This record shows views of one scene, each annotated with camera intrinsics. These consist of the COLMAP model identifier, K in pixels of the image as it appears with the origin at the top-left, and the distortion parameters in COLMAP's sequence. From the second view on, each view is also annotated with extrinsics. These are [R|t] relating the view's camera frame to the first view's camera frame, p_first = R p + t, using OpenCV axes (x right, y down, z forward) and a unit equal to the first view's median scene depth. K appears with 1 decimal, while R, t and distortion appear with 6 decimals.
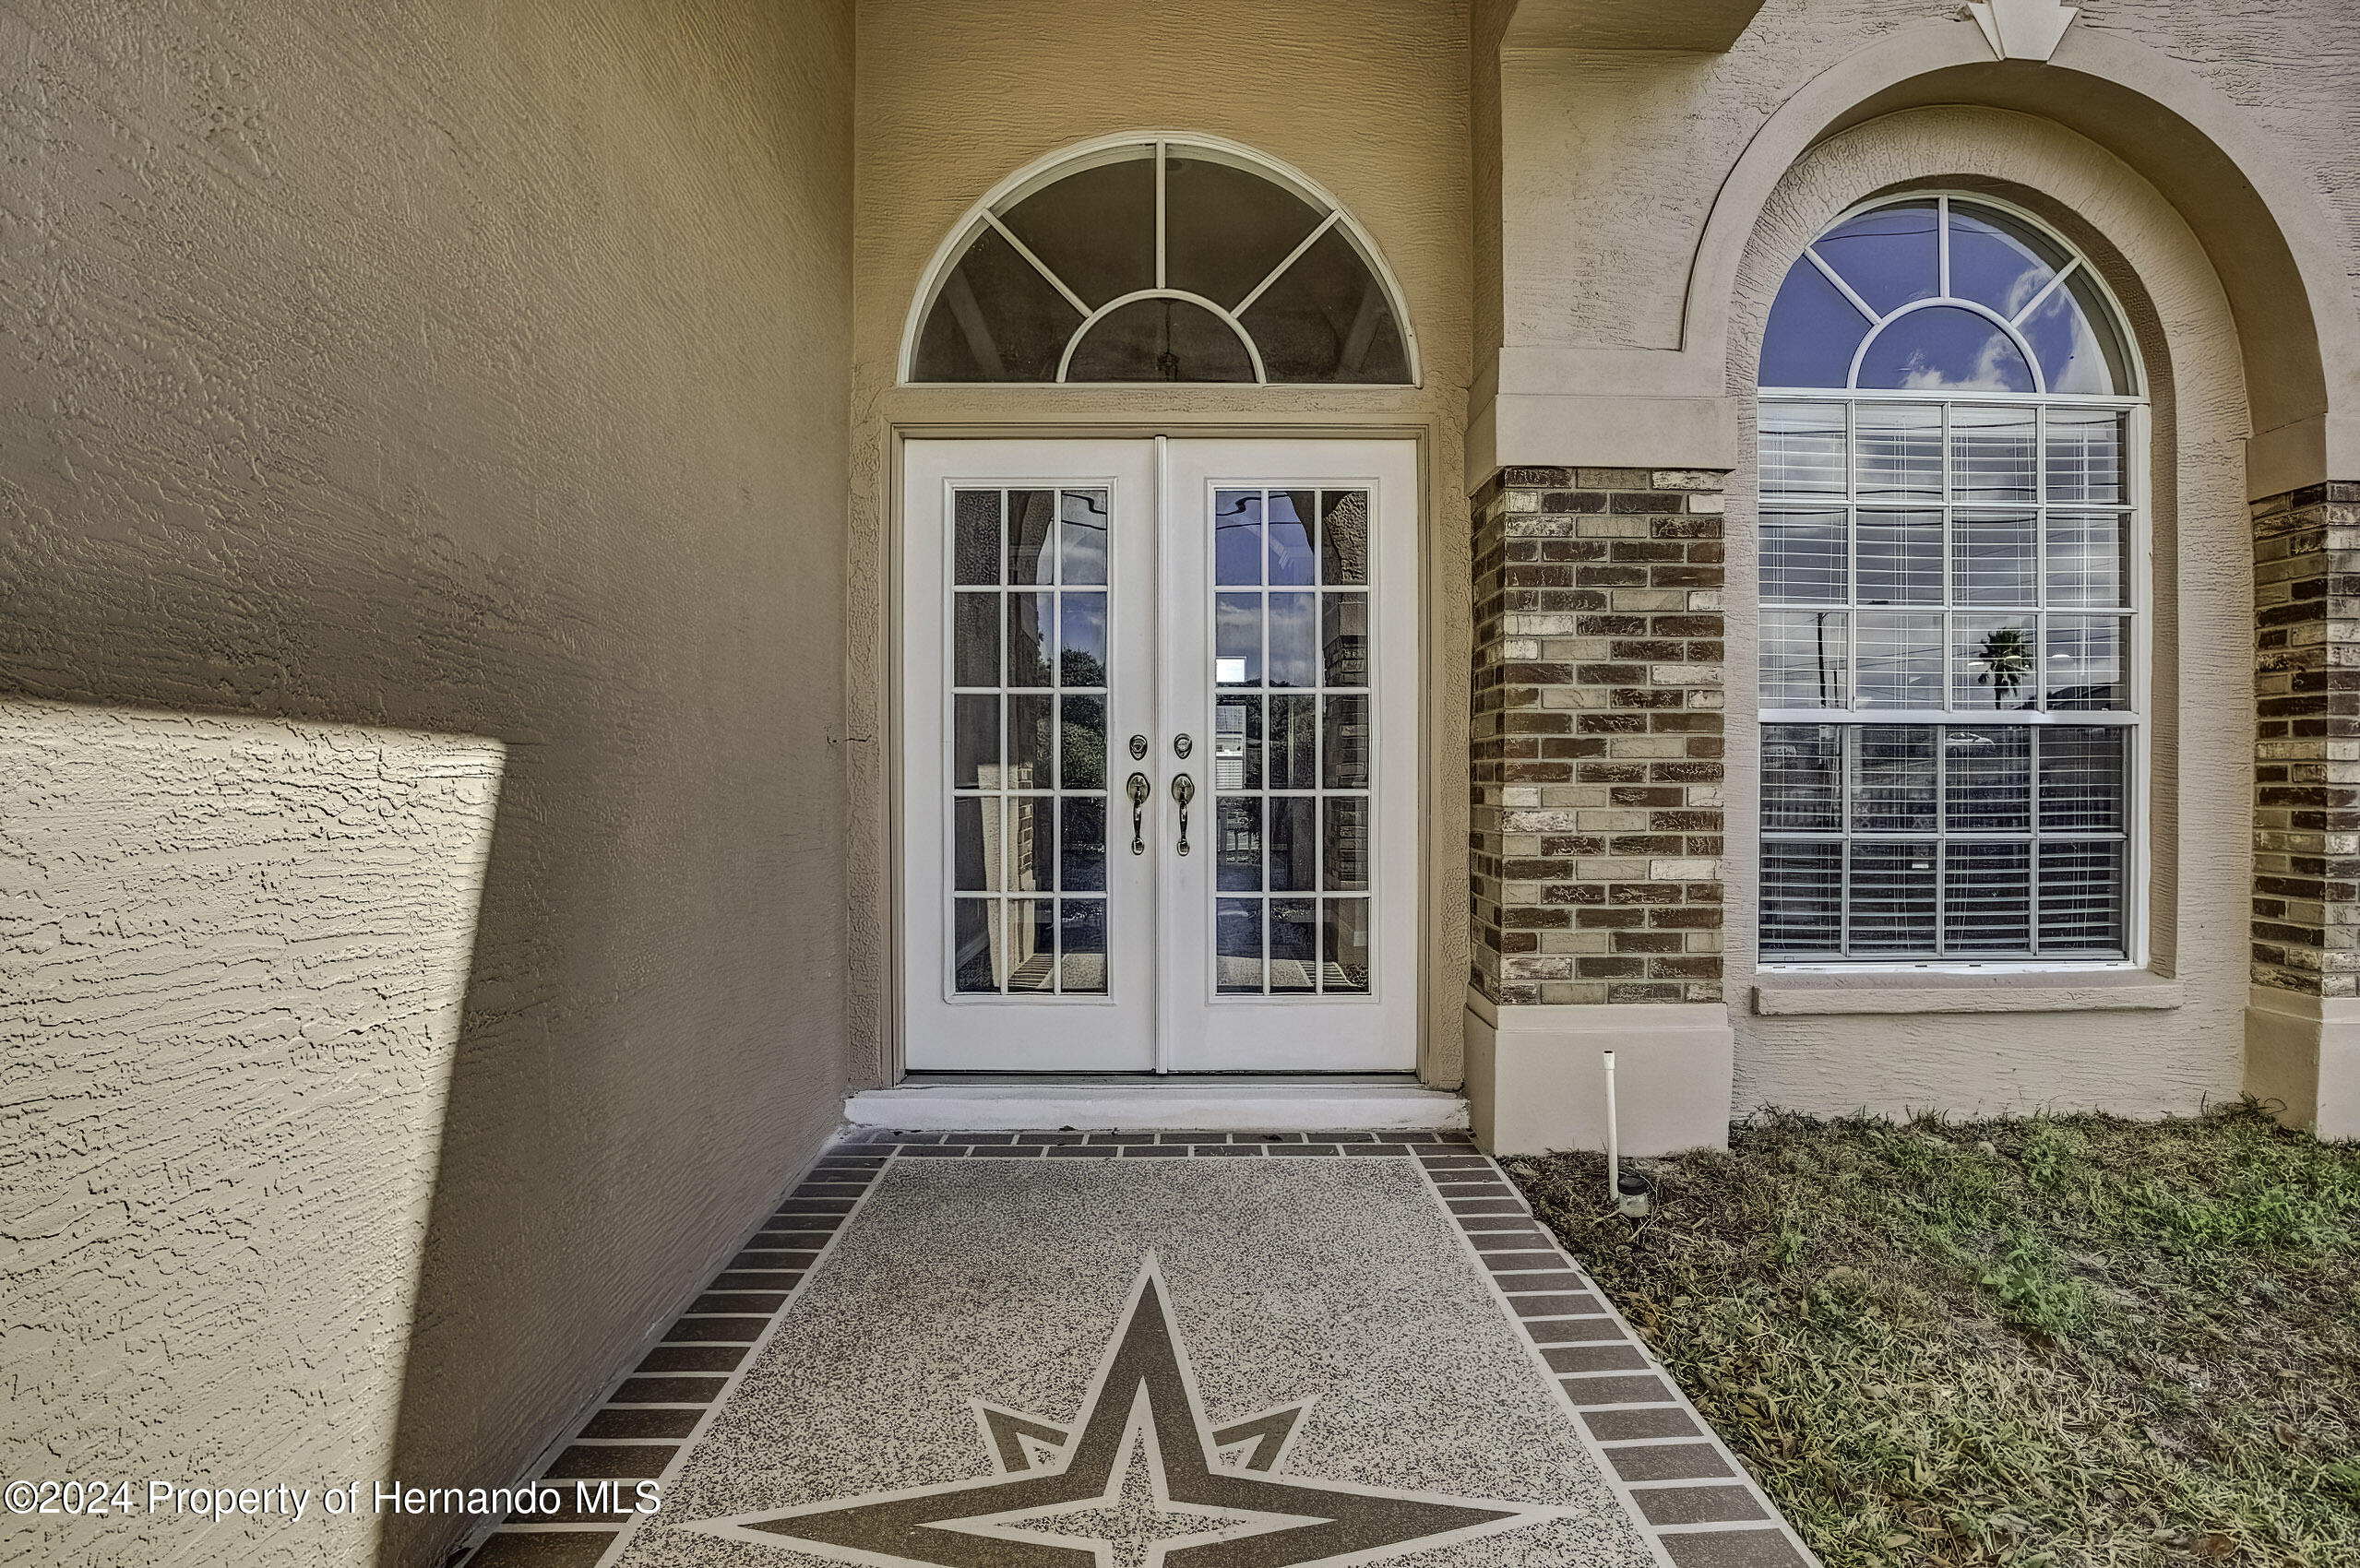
lens RADIAL K [[1140.6, 0, 1176.2], [0, 1140.6, 812.3], [0, 0, 1]] dist [-0.026309, 0.000018]
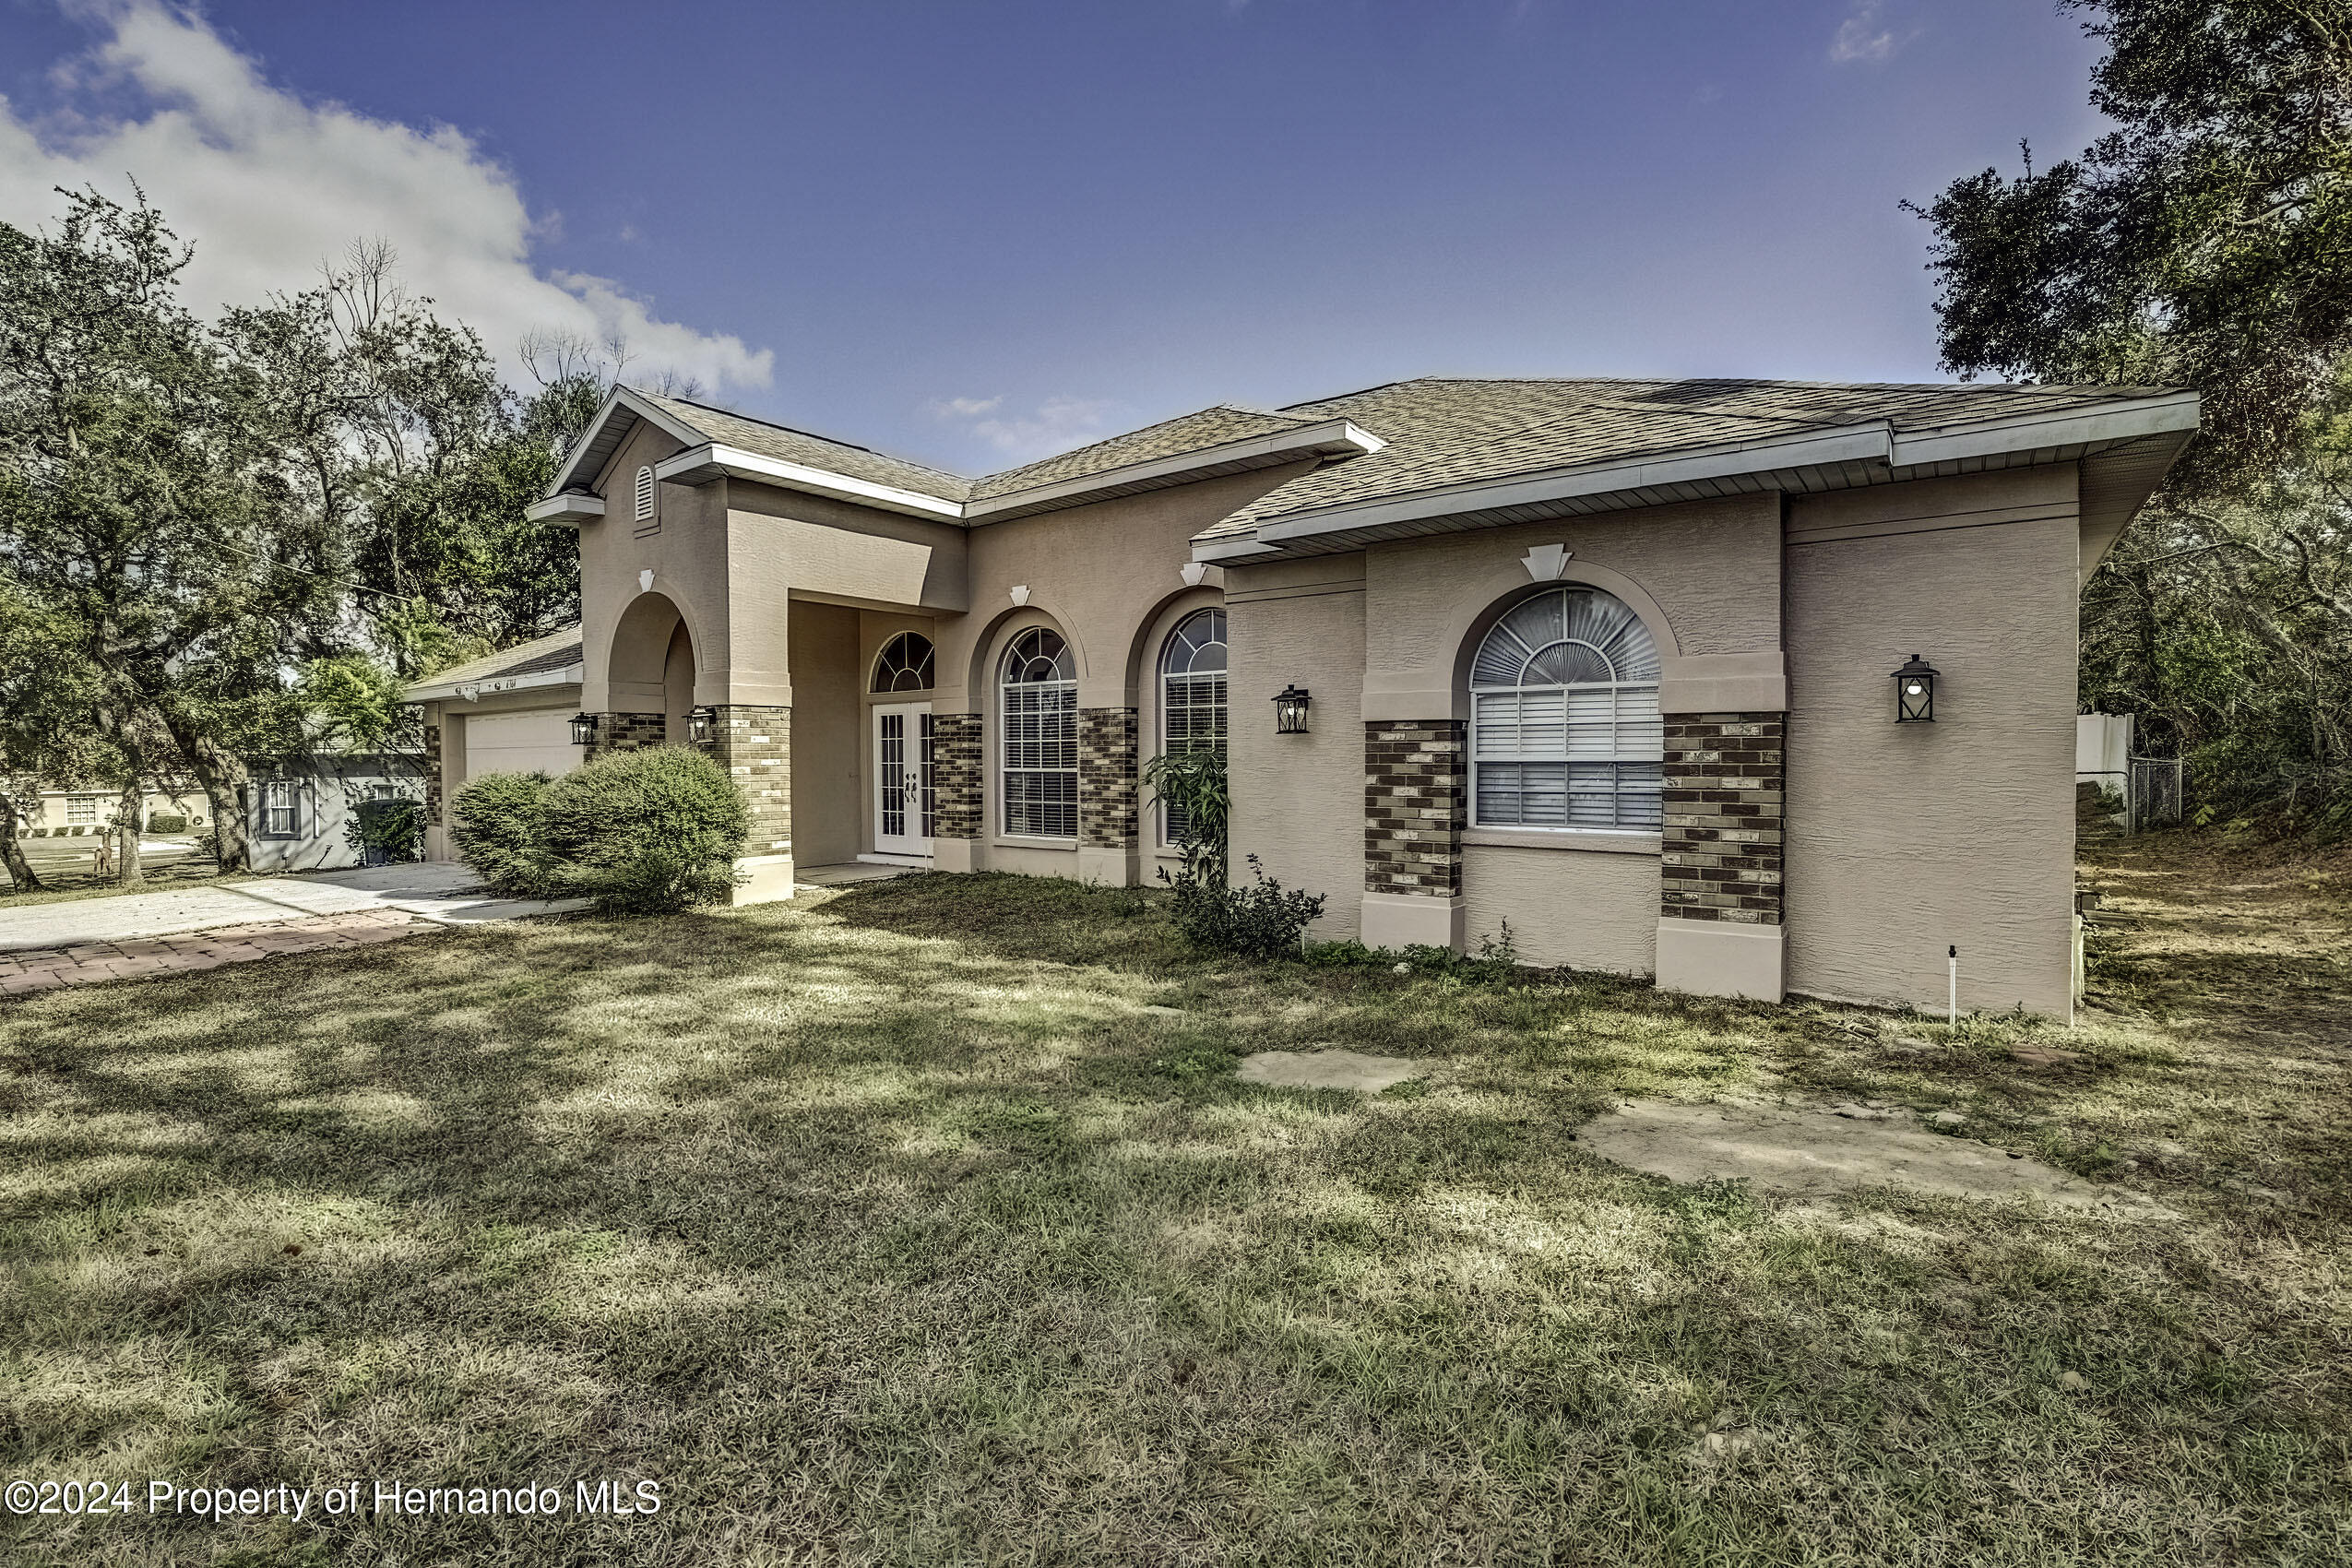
lens RADIAL K [[1068.2, 0, 1175.2], [0, 1068.2, 789.7], [0, 0, 1]] dist [-0.028062, 0.000738]
pose [[0.788824, 0.013856, -0.614463, 3.224898], [-0.004944, 0.999857, 0.016200, -0.078654], [0.614600, -0.009741, 0.788779, -1.526935]]
